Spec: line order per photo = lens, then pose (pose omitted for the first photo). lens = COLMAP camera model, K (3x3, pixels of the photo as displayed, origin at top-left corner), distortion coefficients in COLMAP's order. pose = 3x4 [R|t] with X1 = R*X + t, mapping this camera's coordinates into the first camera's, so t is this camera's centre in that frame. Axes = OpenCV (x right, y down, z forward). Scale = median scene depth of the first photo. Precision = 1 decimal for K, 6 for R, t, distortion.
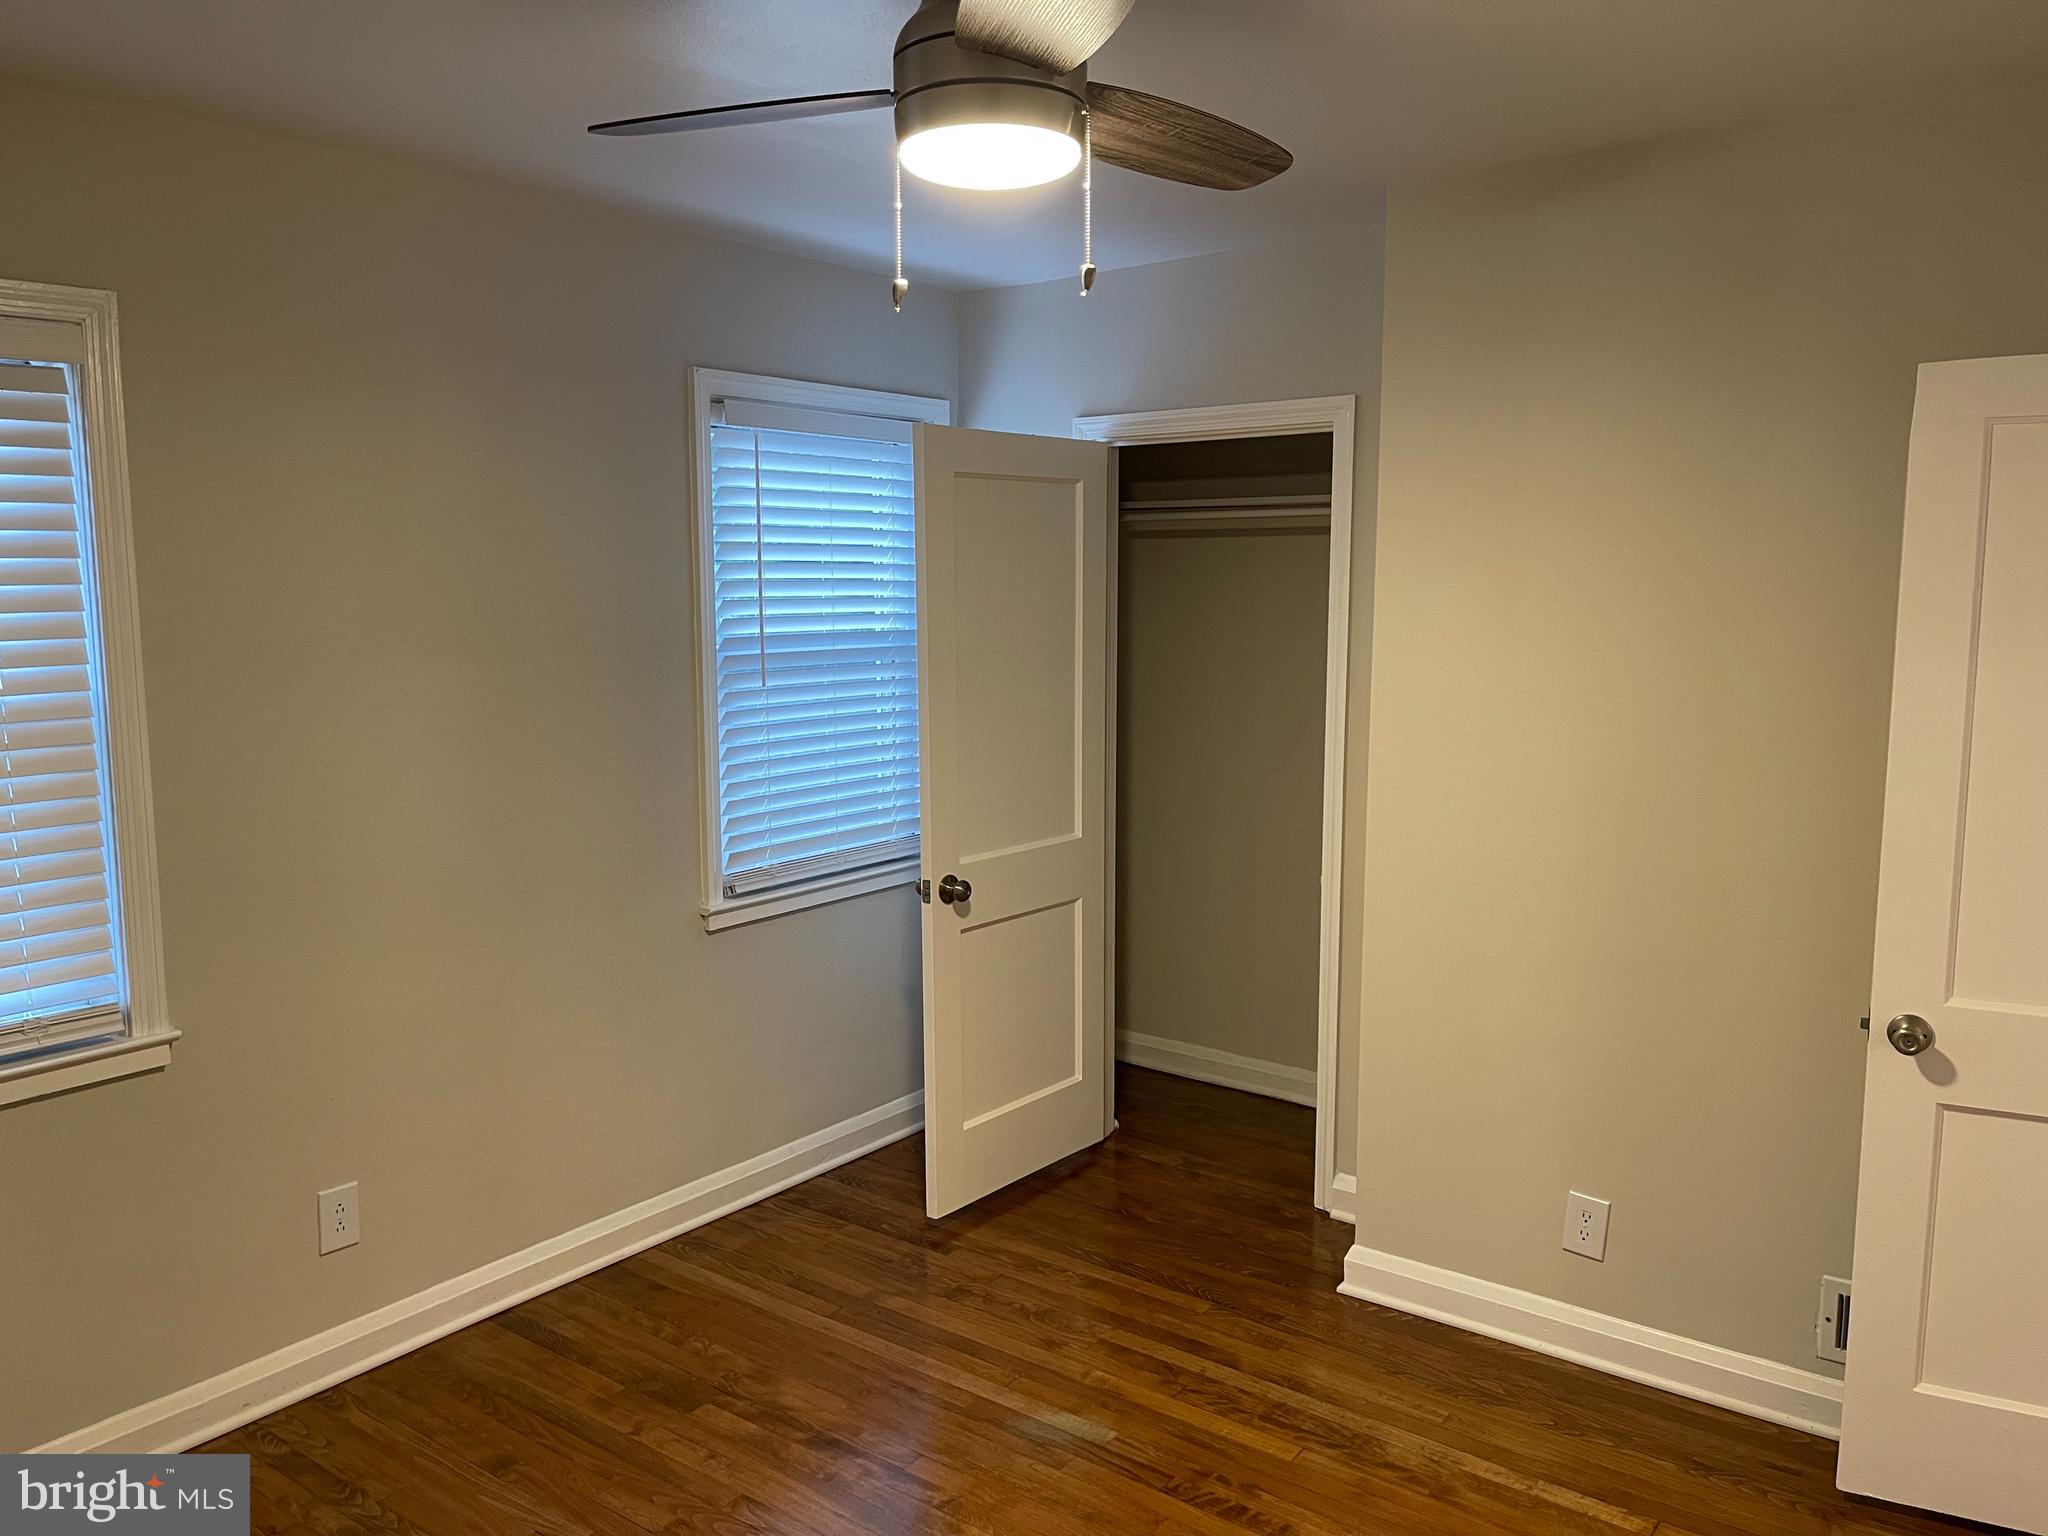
lens RADIAL K [[1553.8, 0, 1024.2], [0, 1553.8, 784.8], [0, 0, 1]] dist [0.075148, -0.088761]
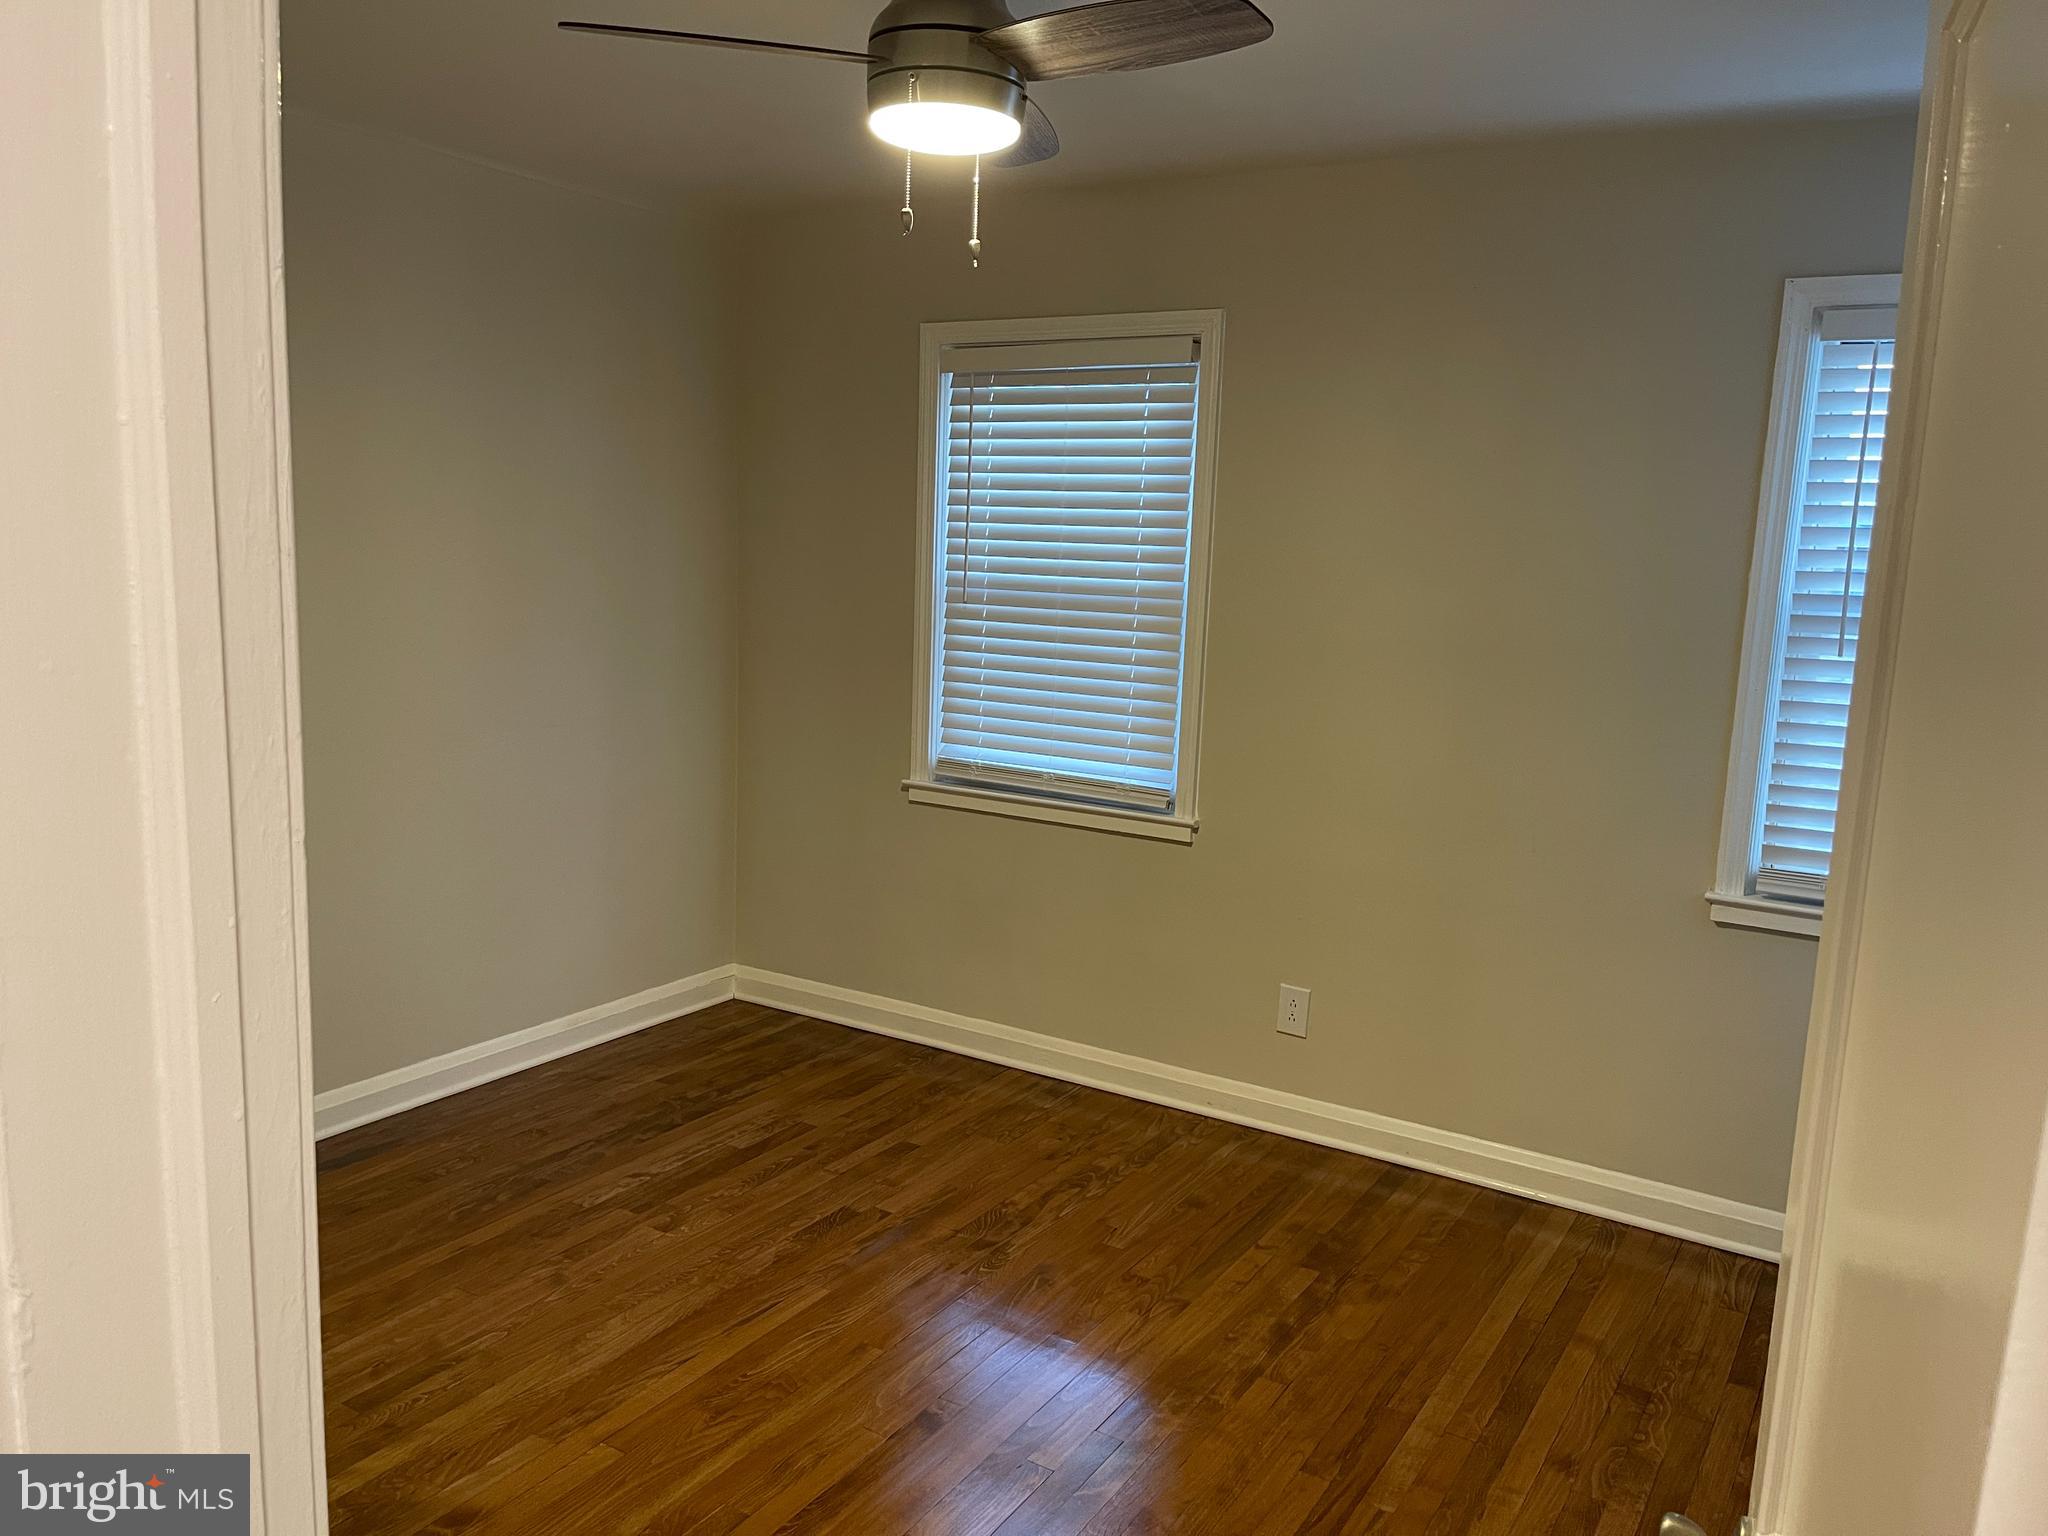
lens RADIAL K [[1553.8, 0, 1031.6], [0, 1553.8, 782.5], [0, 0, 1]] dist [0.075148, -0.088761]
pose [[0.095599, 0.170806, -0.980656, 0.766559], [-0.172061, 0.973175, 0.152730, -0.064904], [0.980437, 0.154131, 0.122423, 0.607768]]
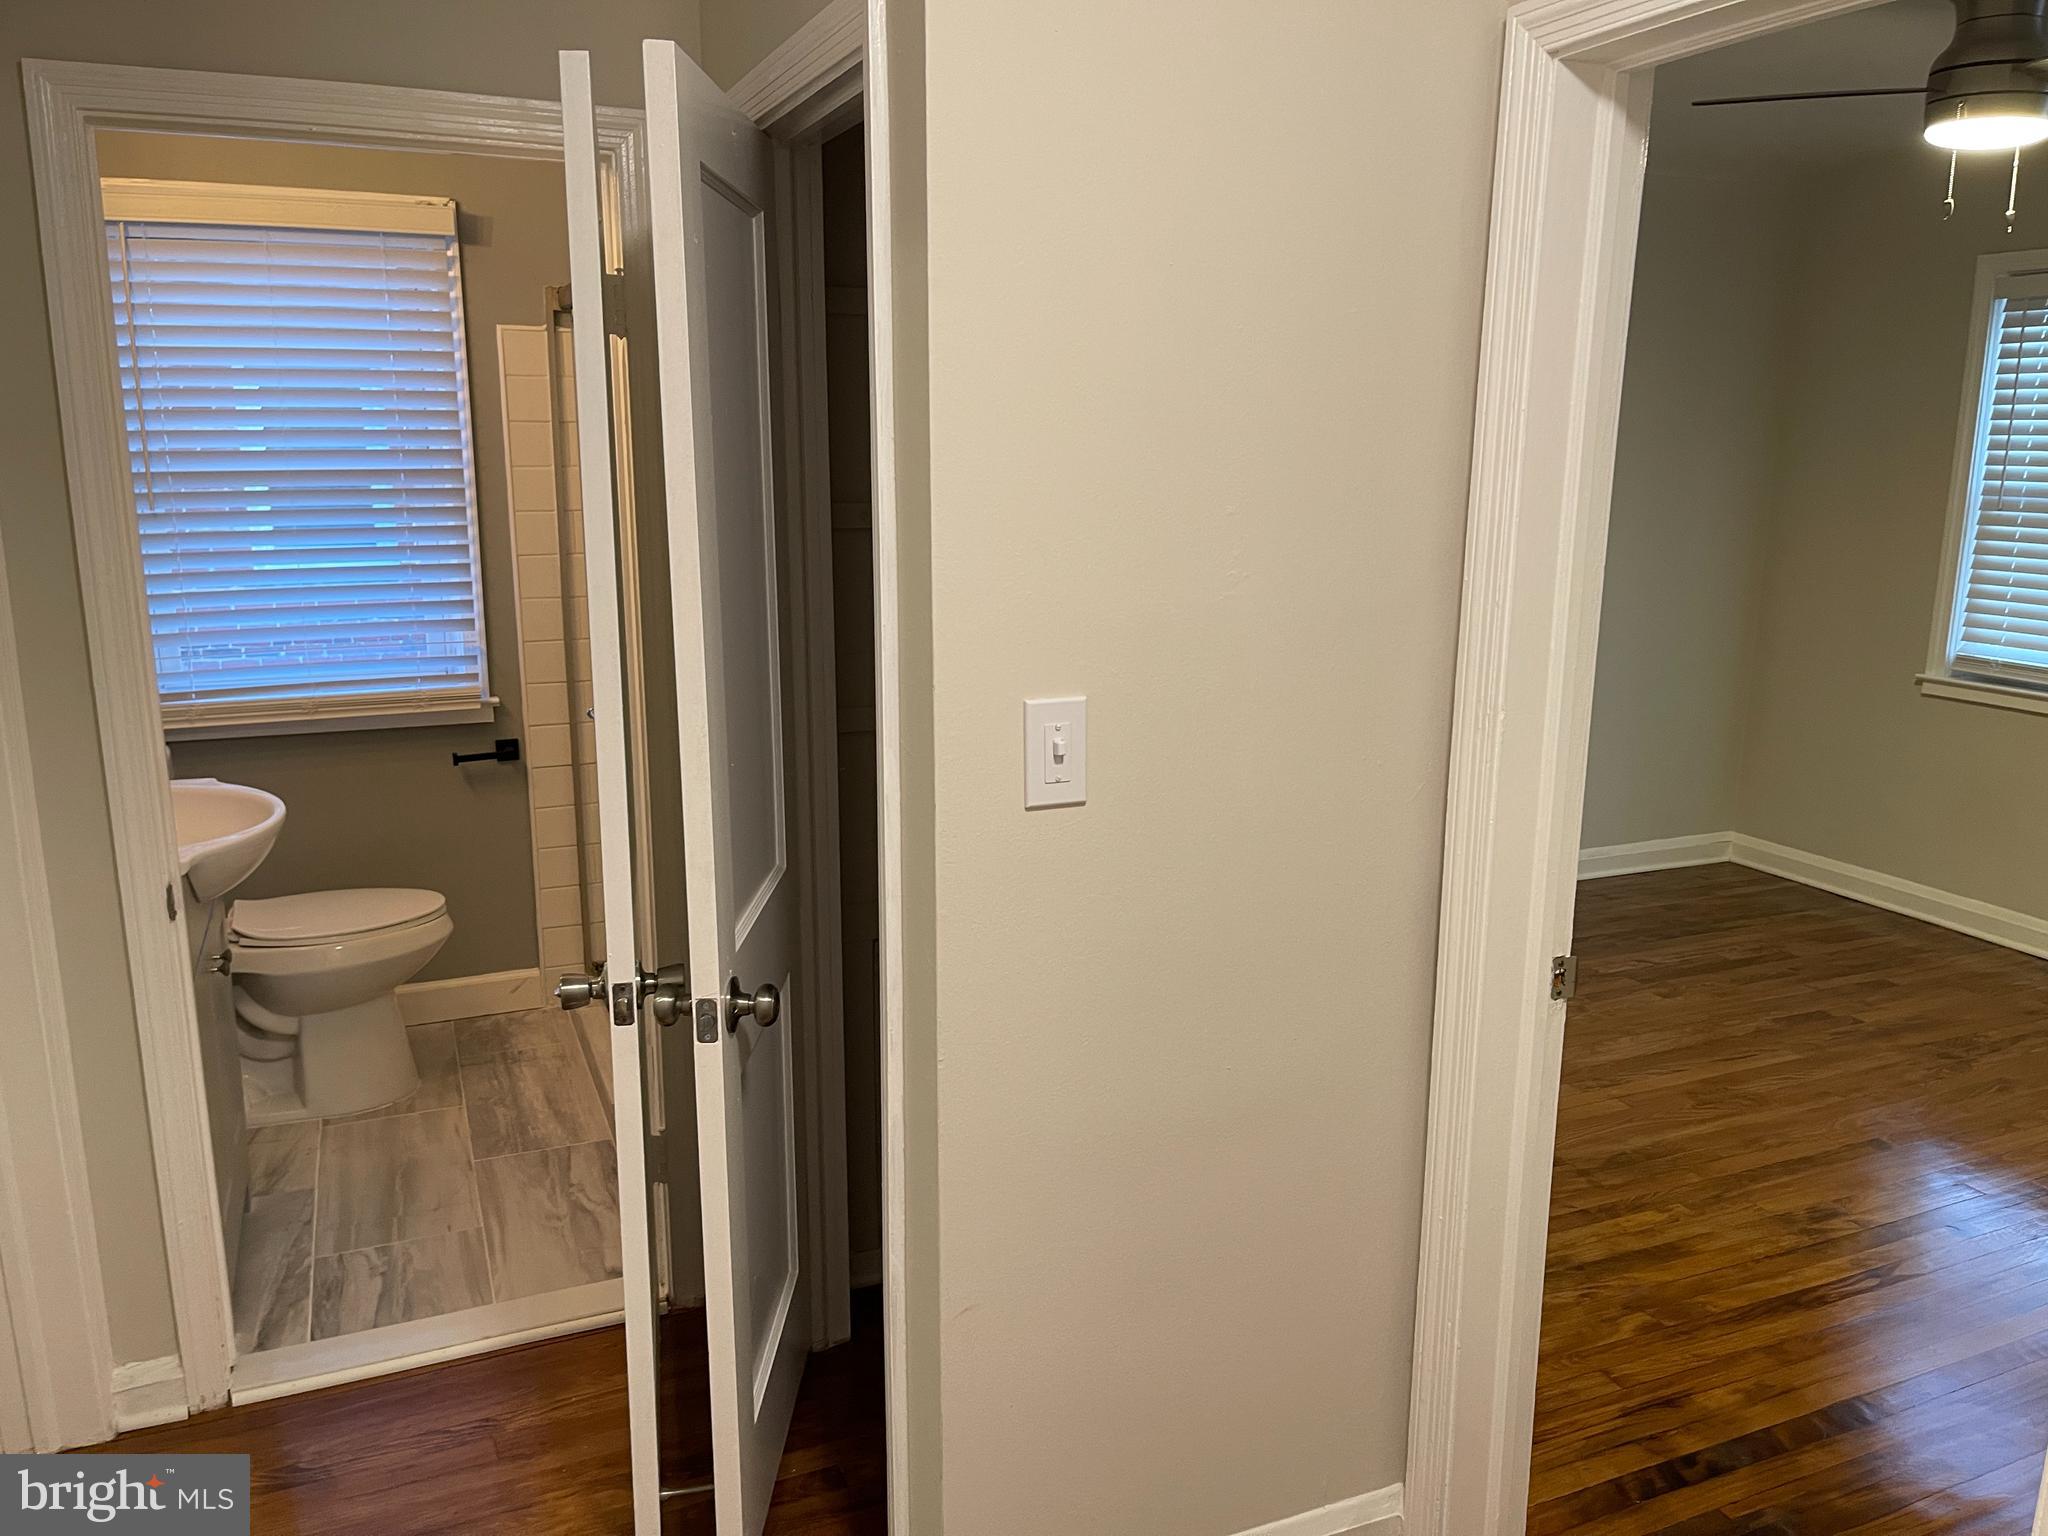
lens RADIAL K [[1553.8, 0, 1029.3], [0, 1553.8, 778.5], [0, 0, 1]] dist [0.075148, -0.088761]
pose [[-0.492842, 0.188100, -0.849544, 1.168130], [-0.120388, 0.952223, 0.280674, -0.066678], [0.861750, 0.240603, -0.446651, 0.630541]]
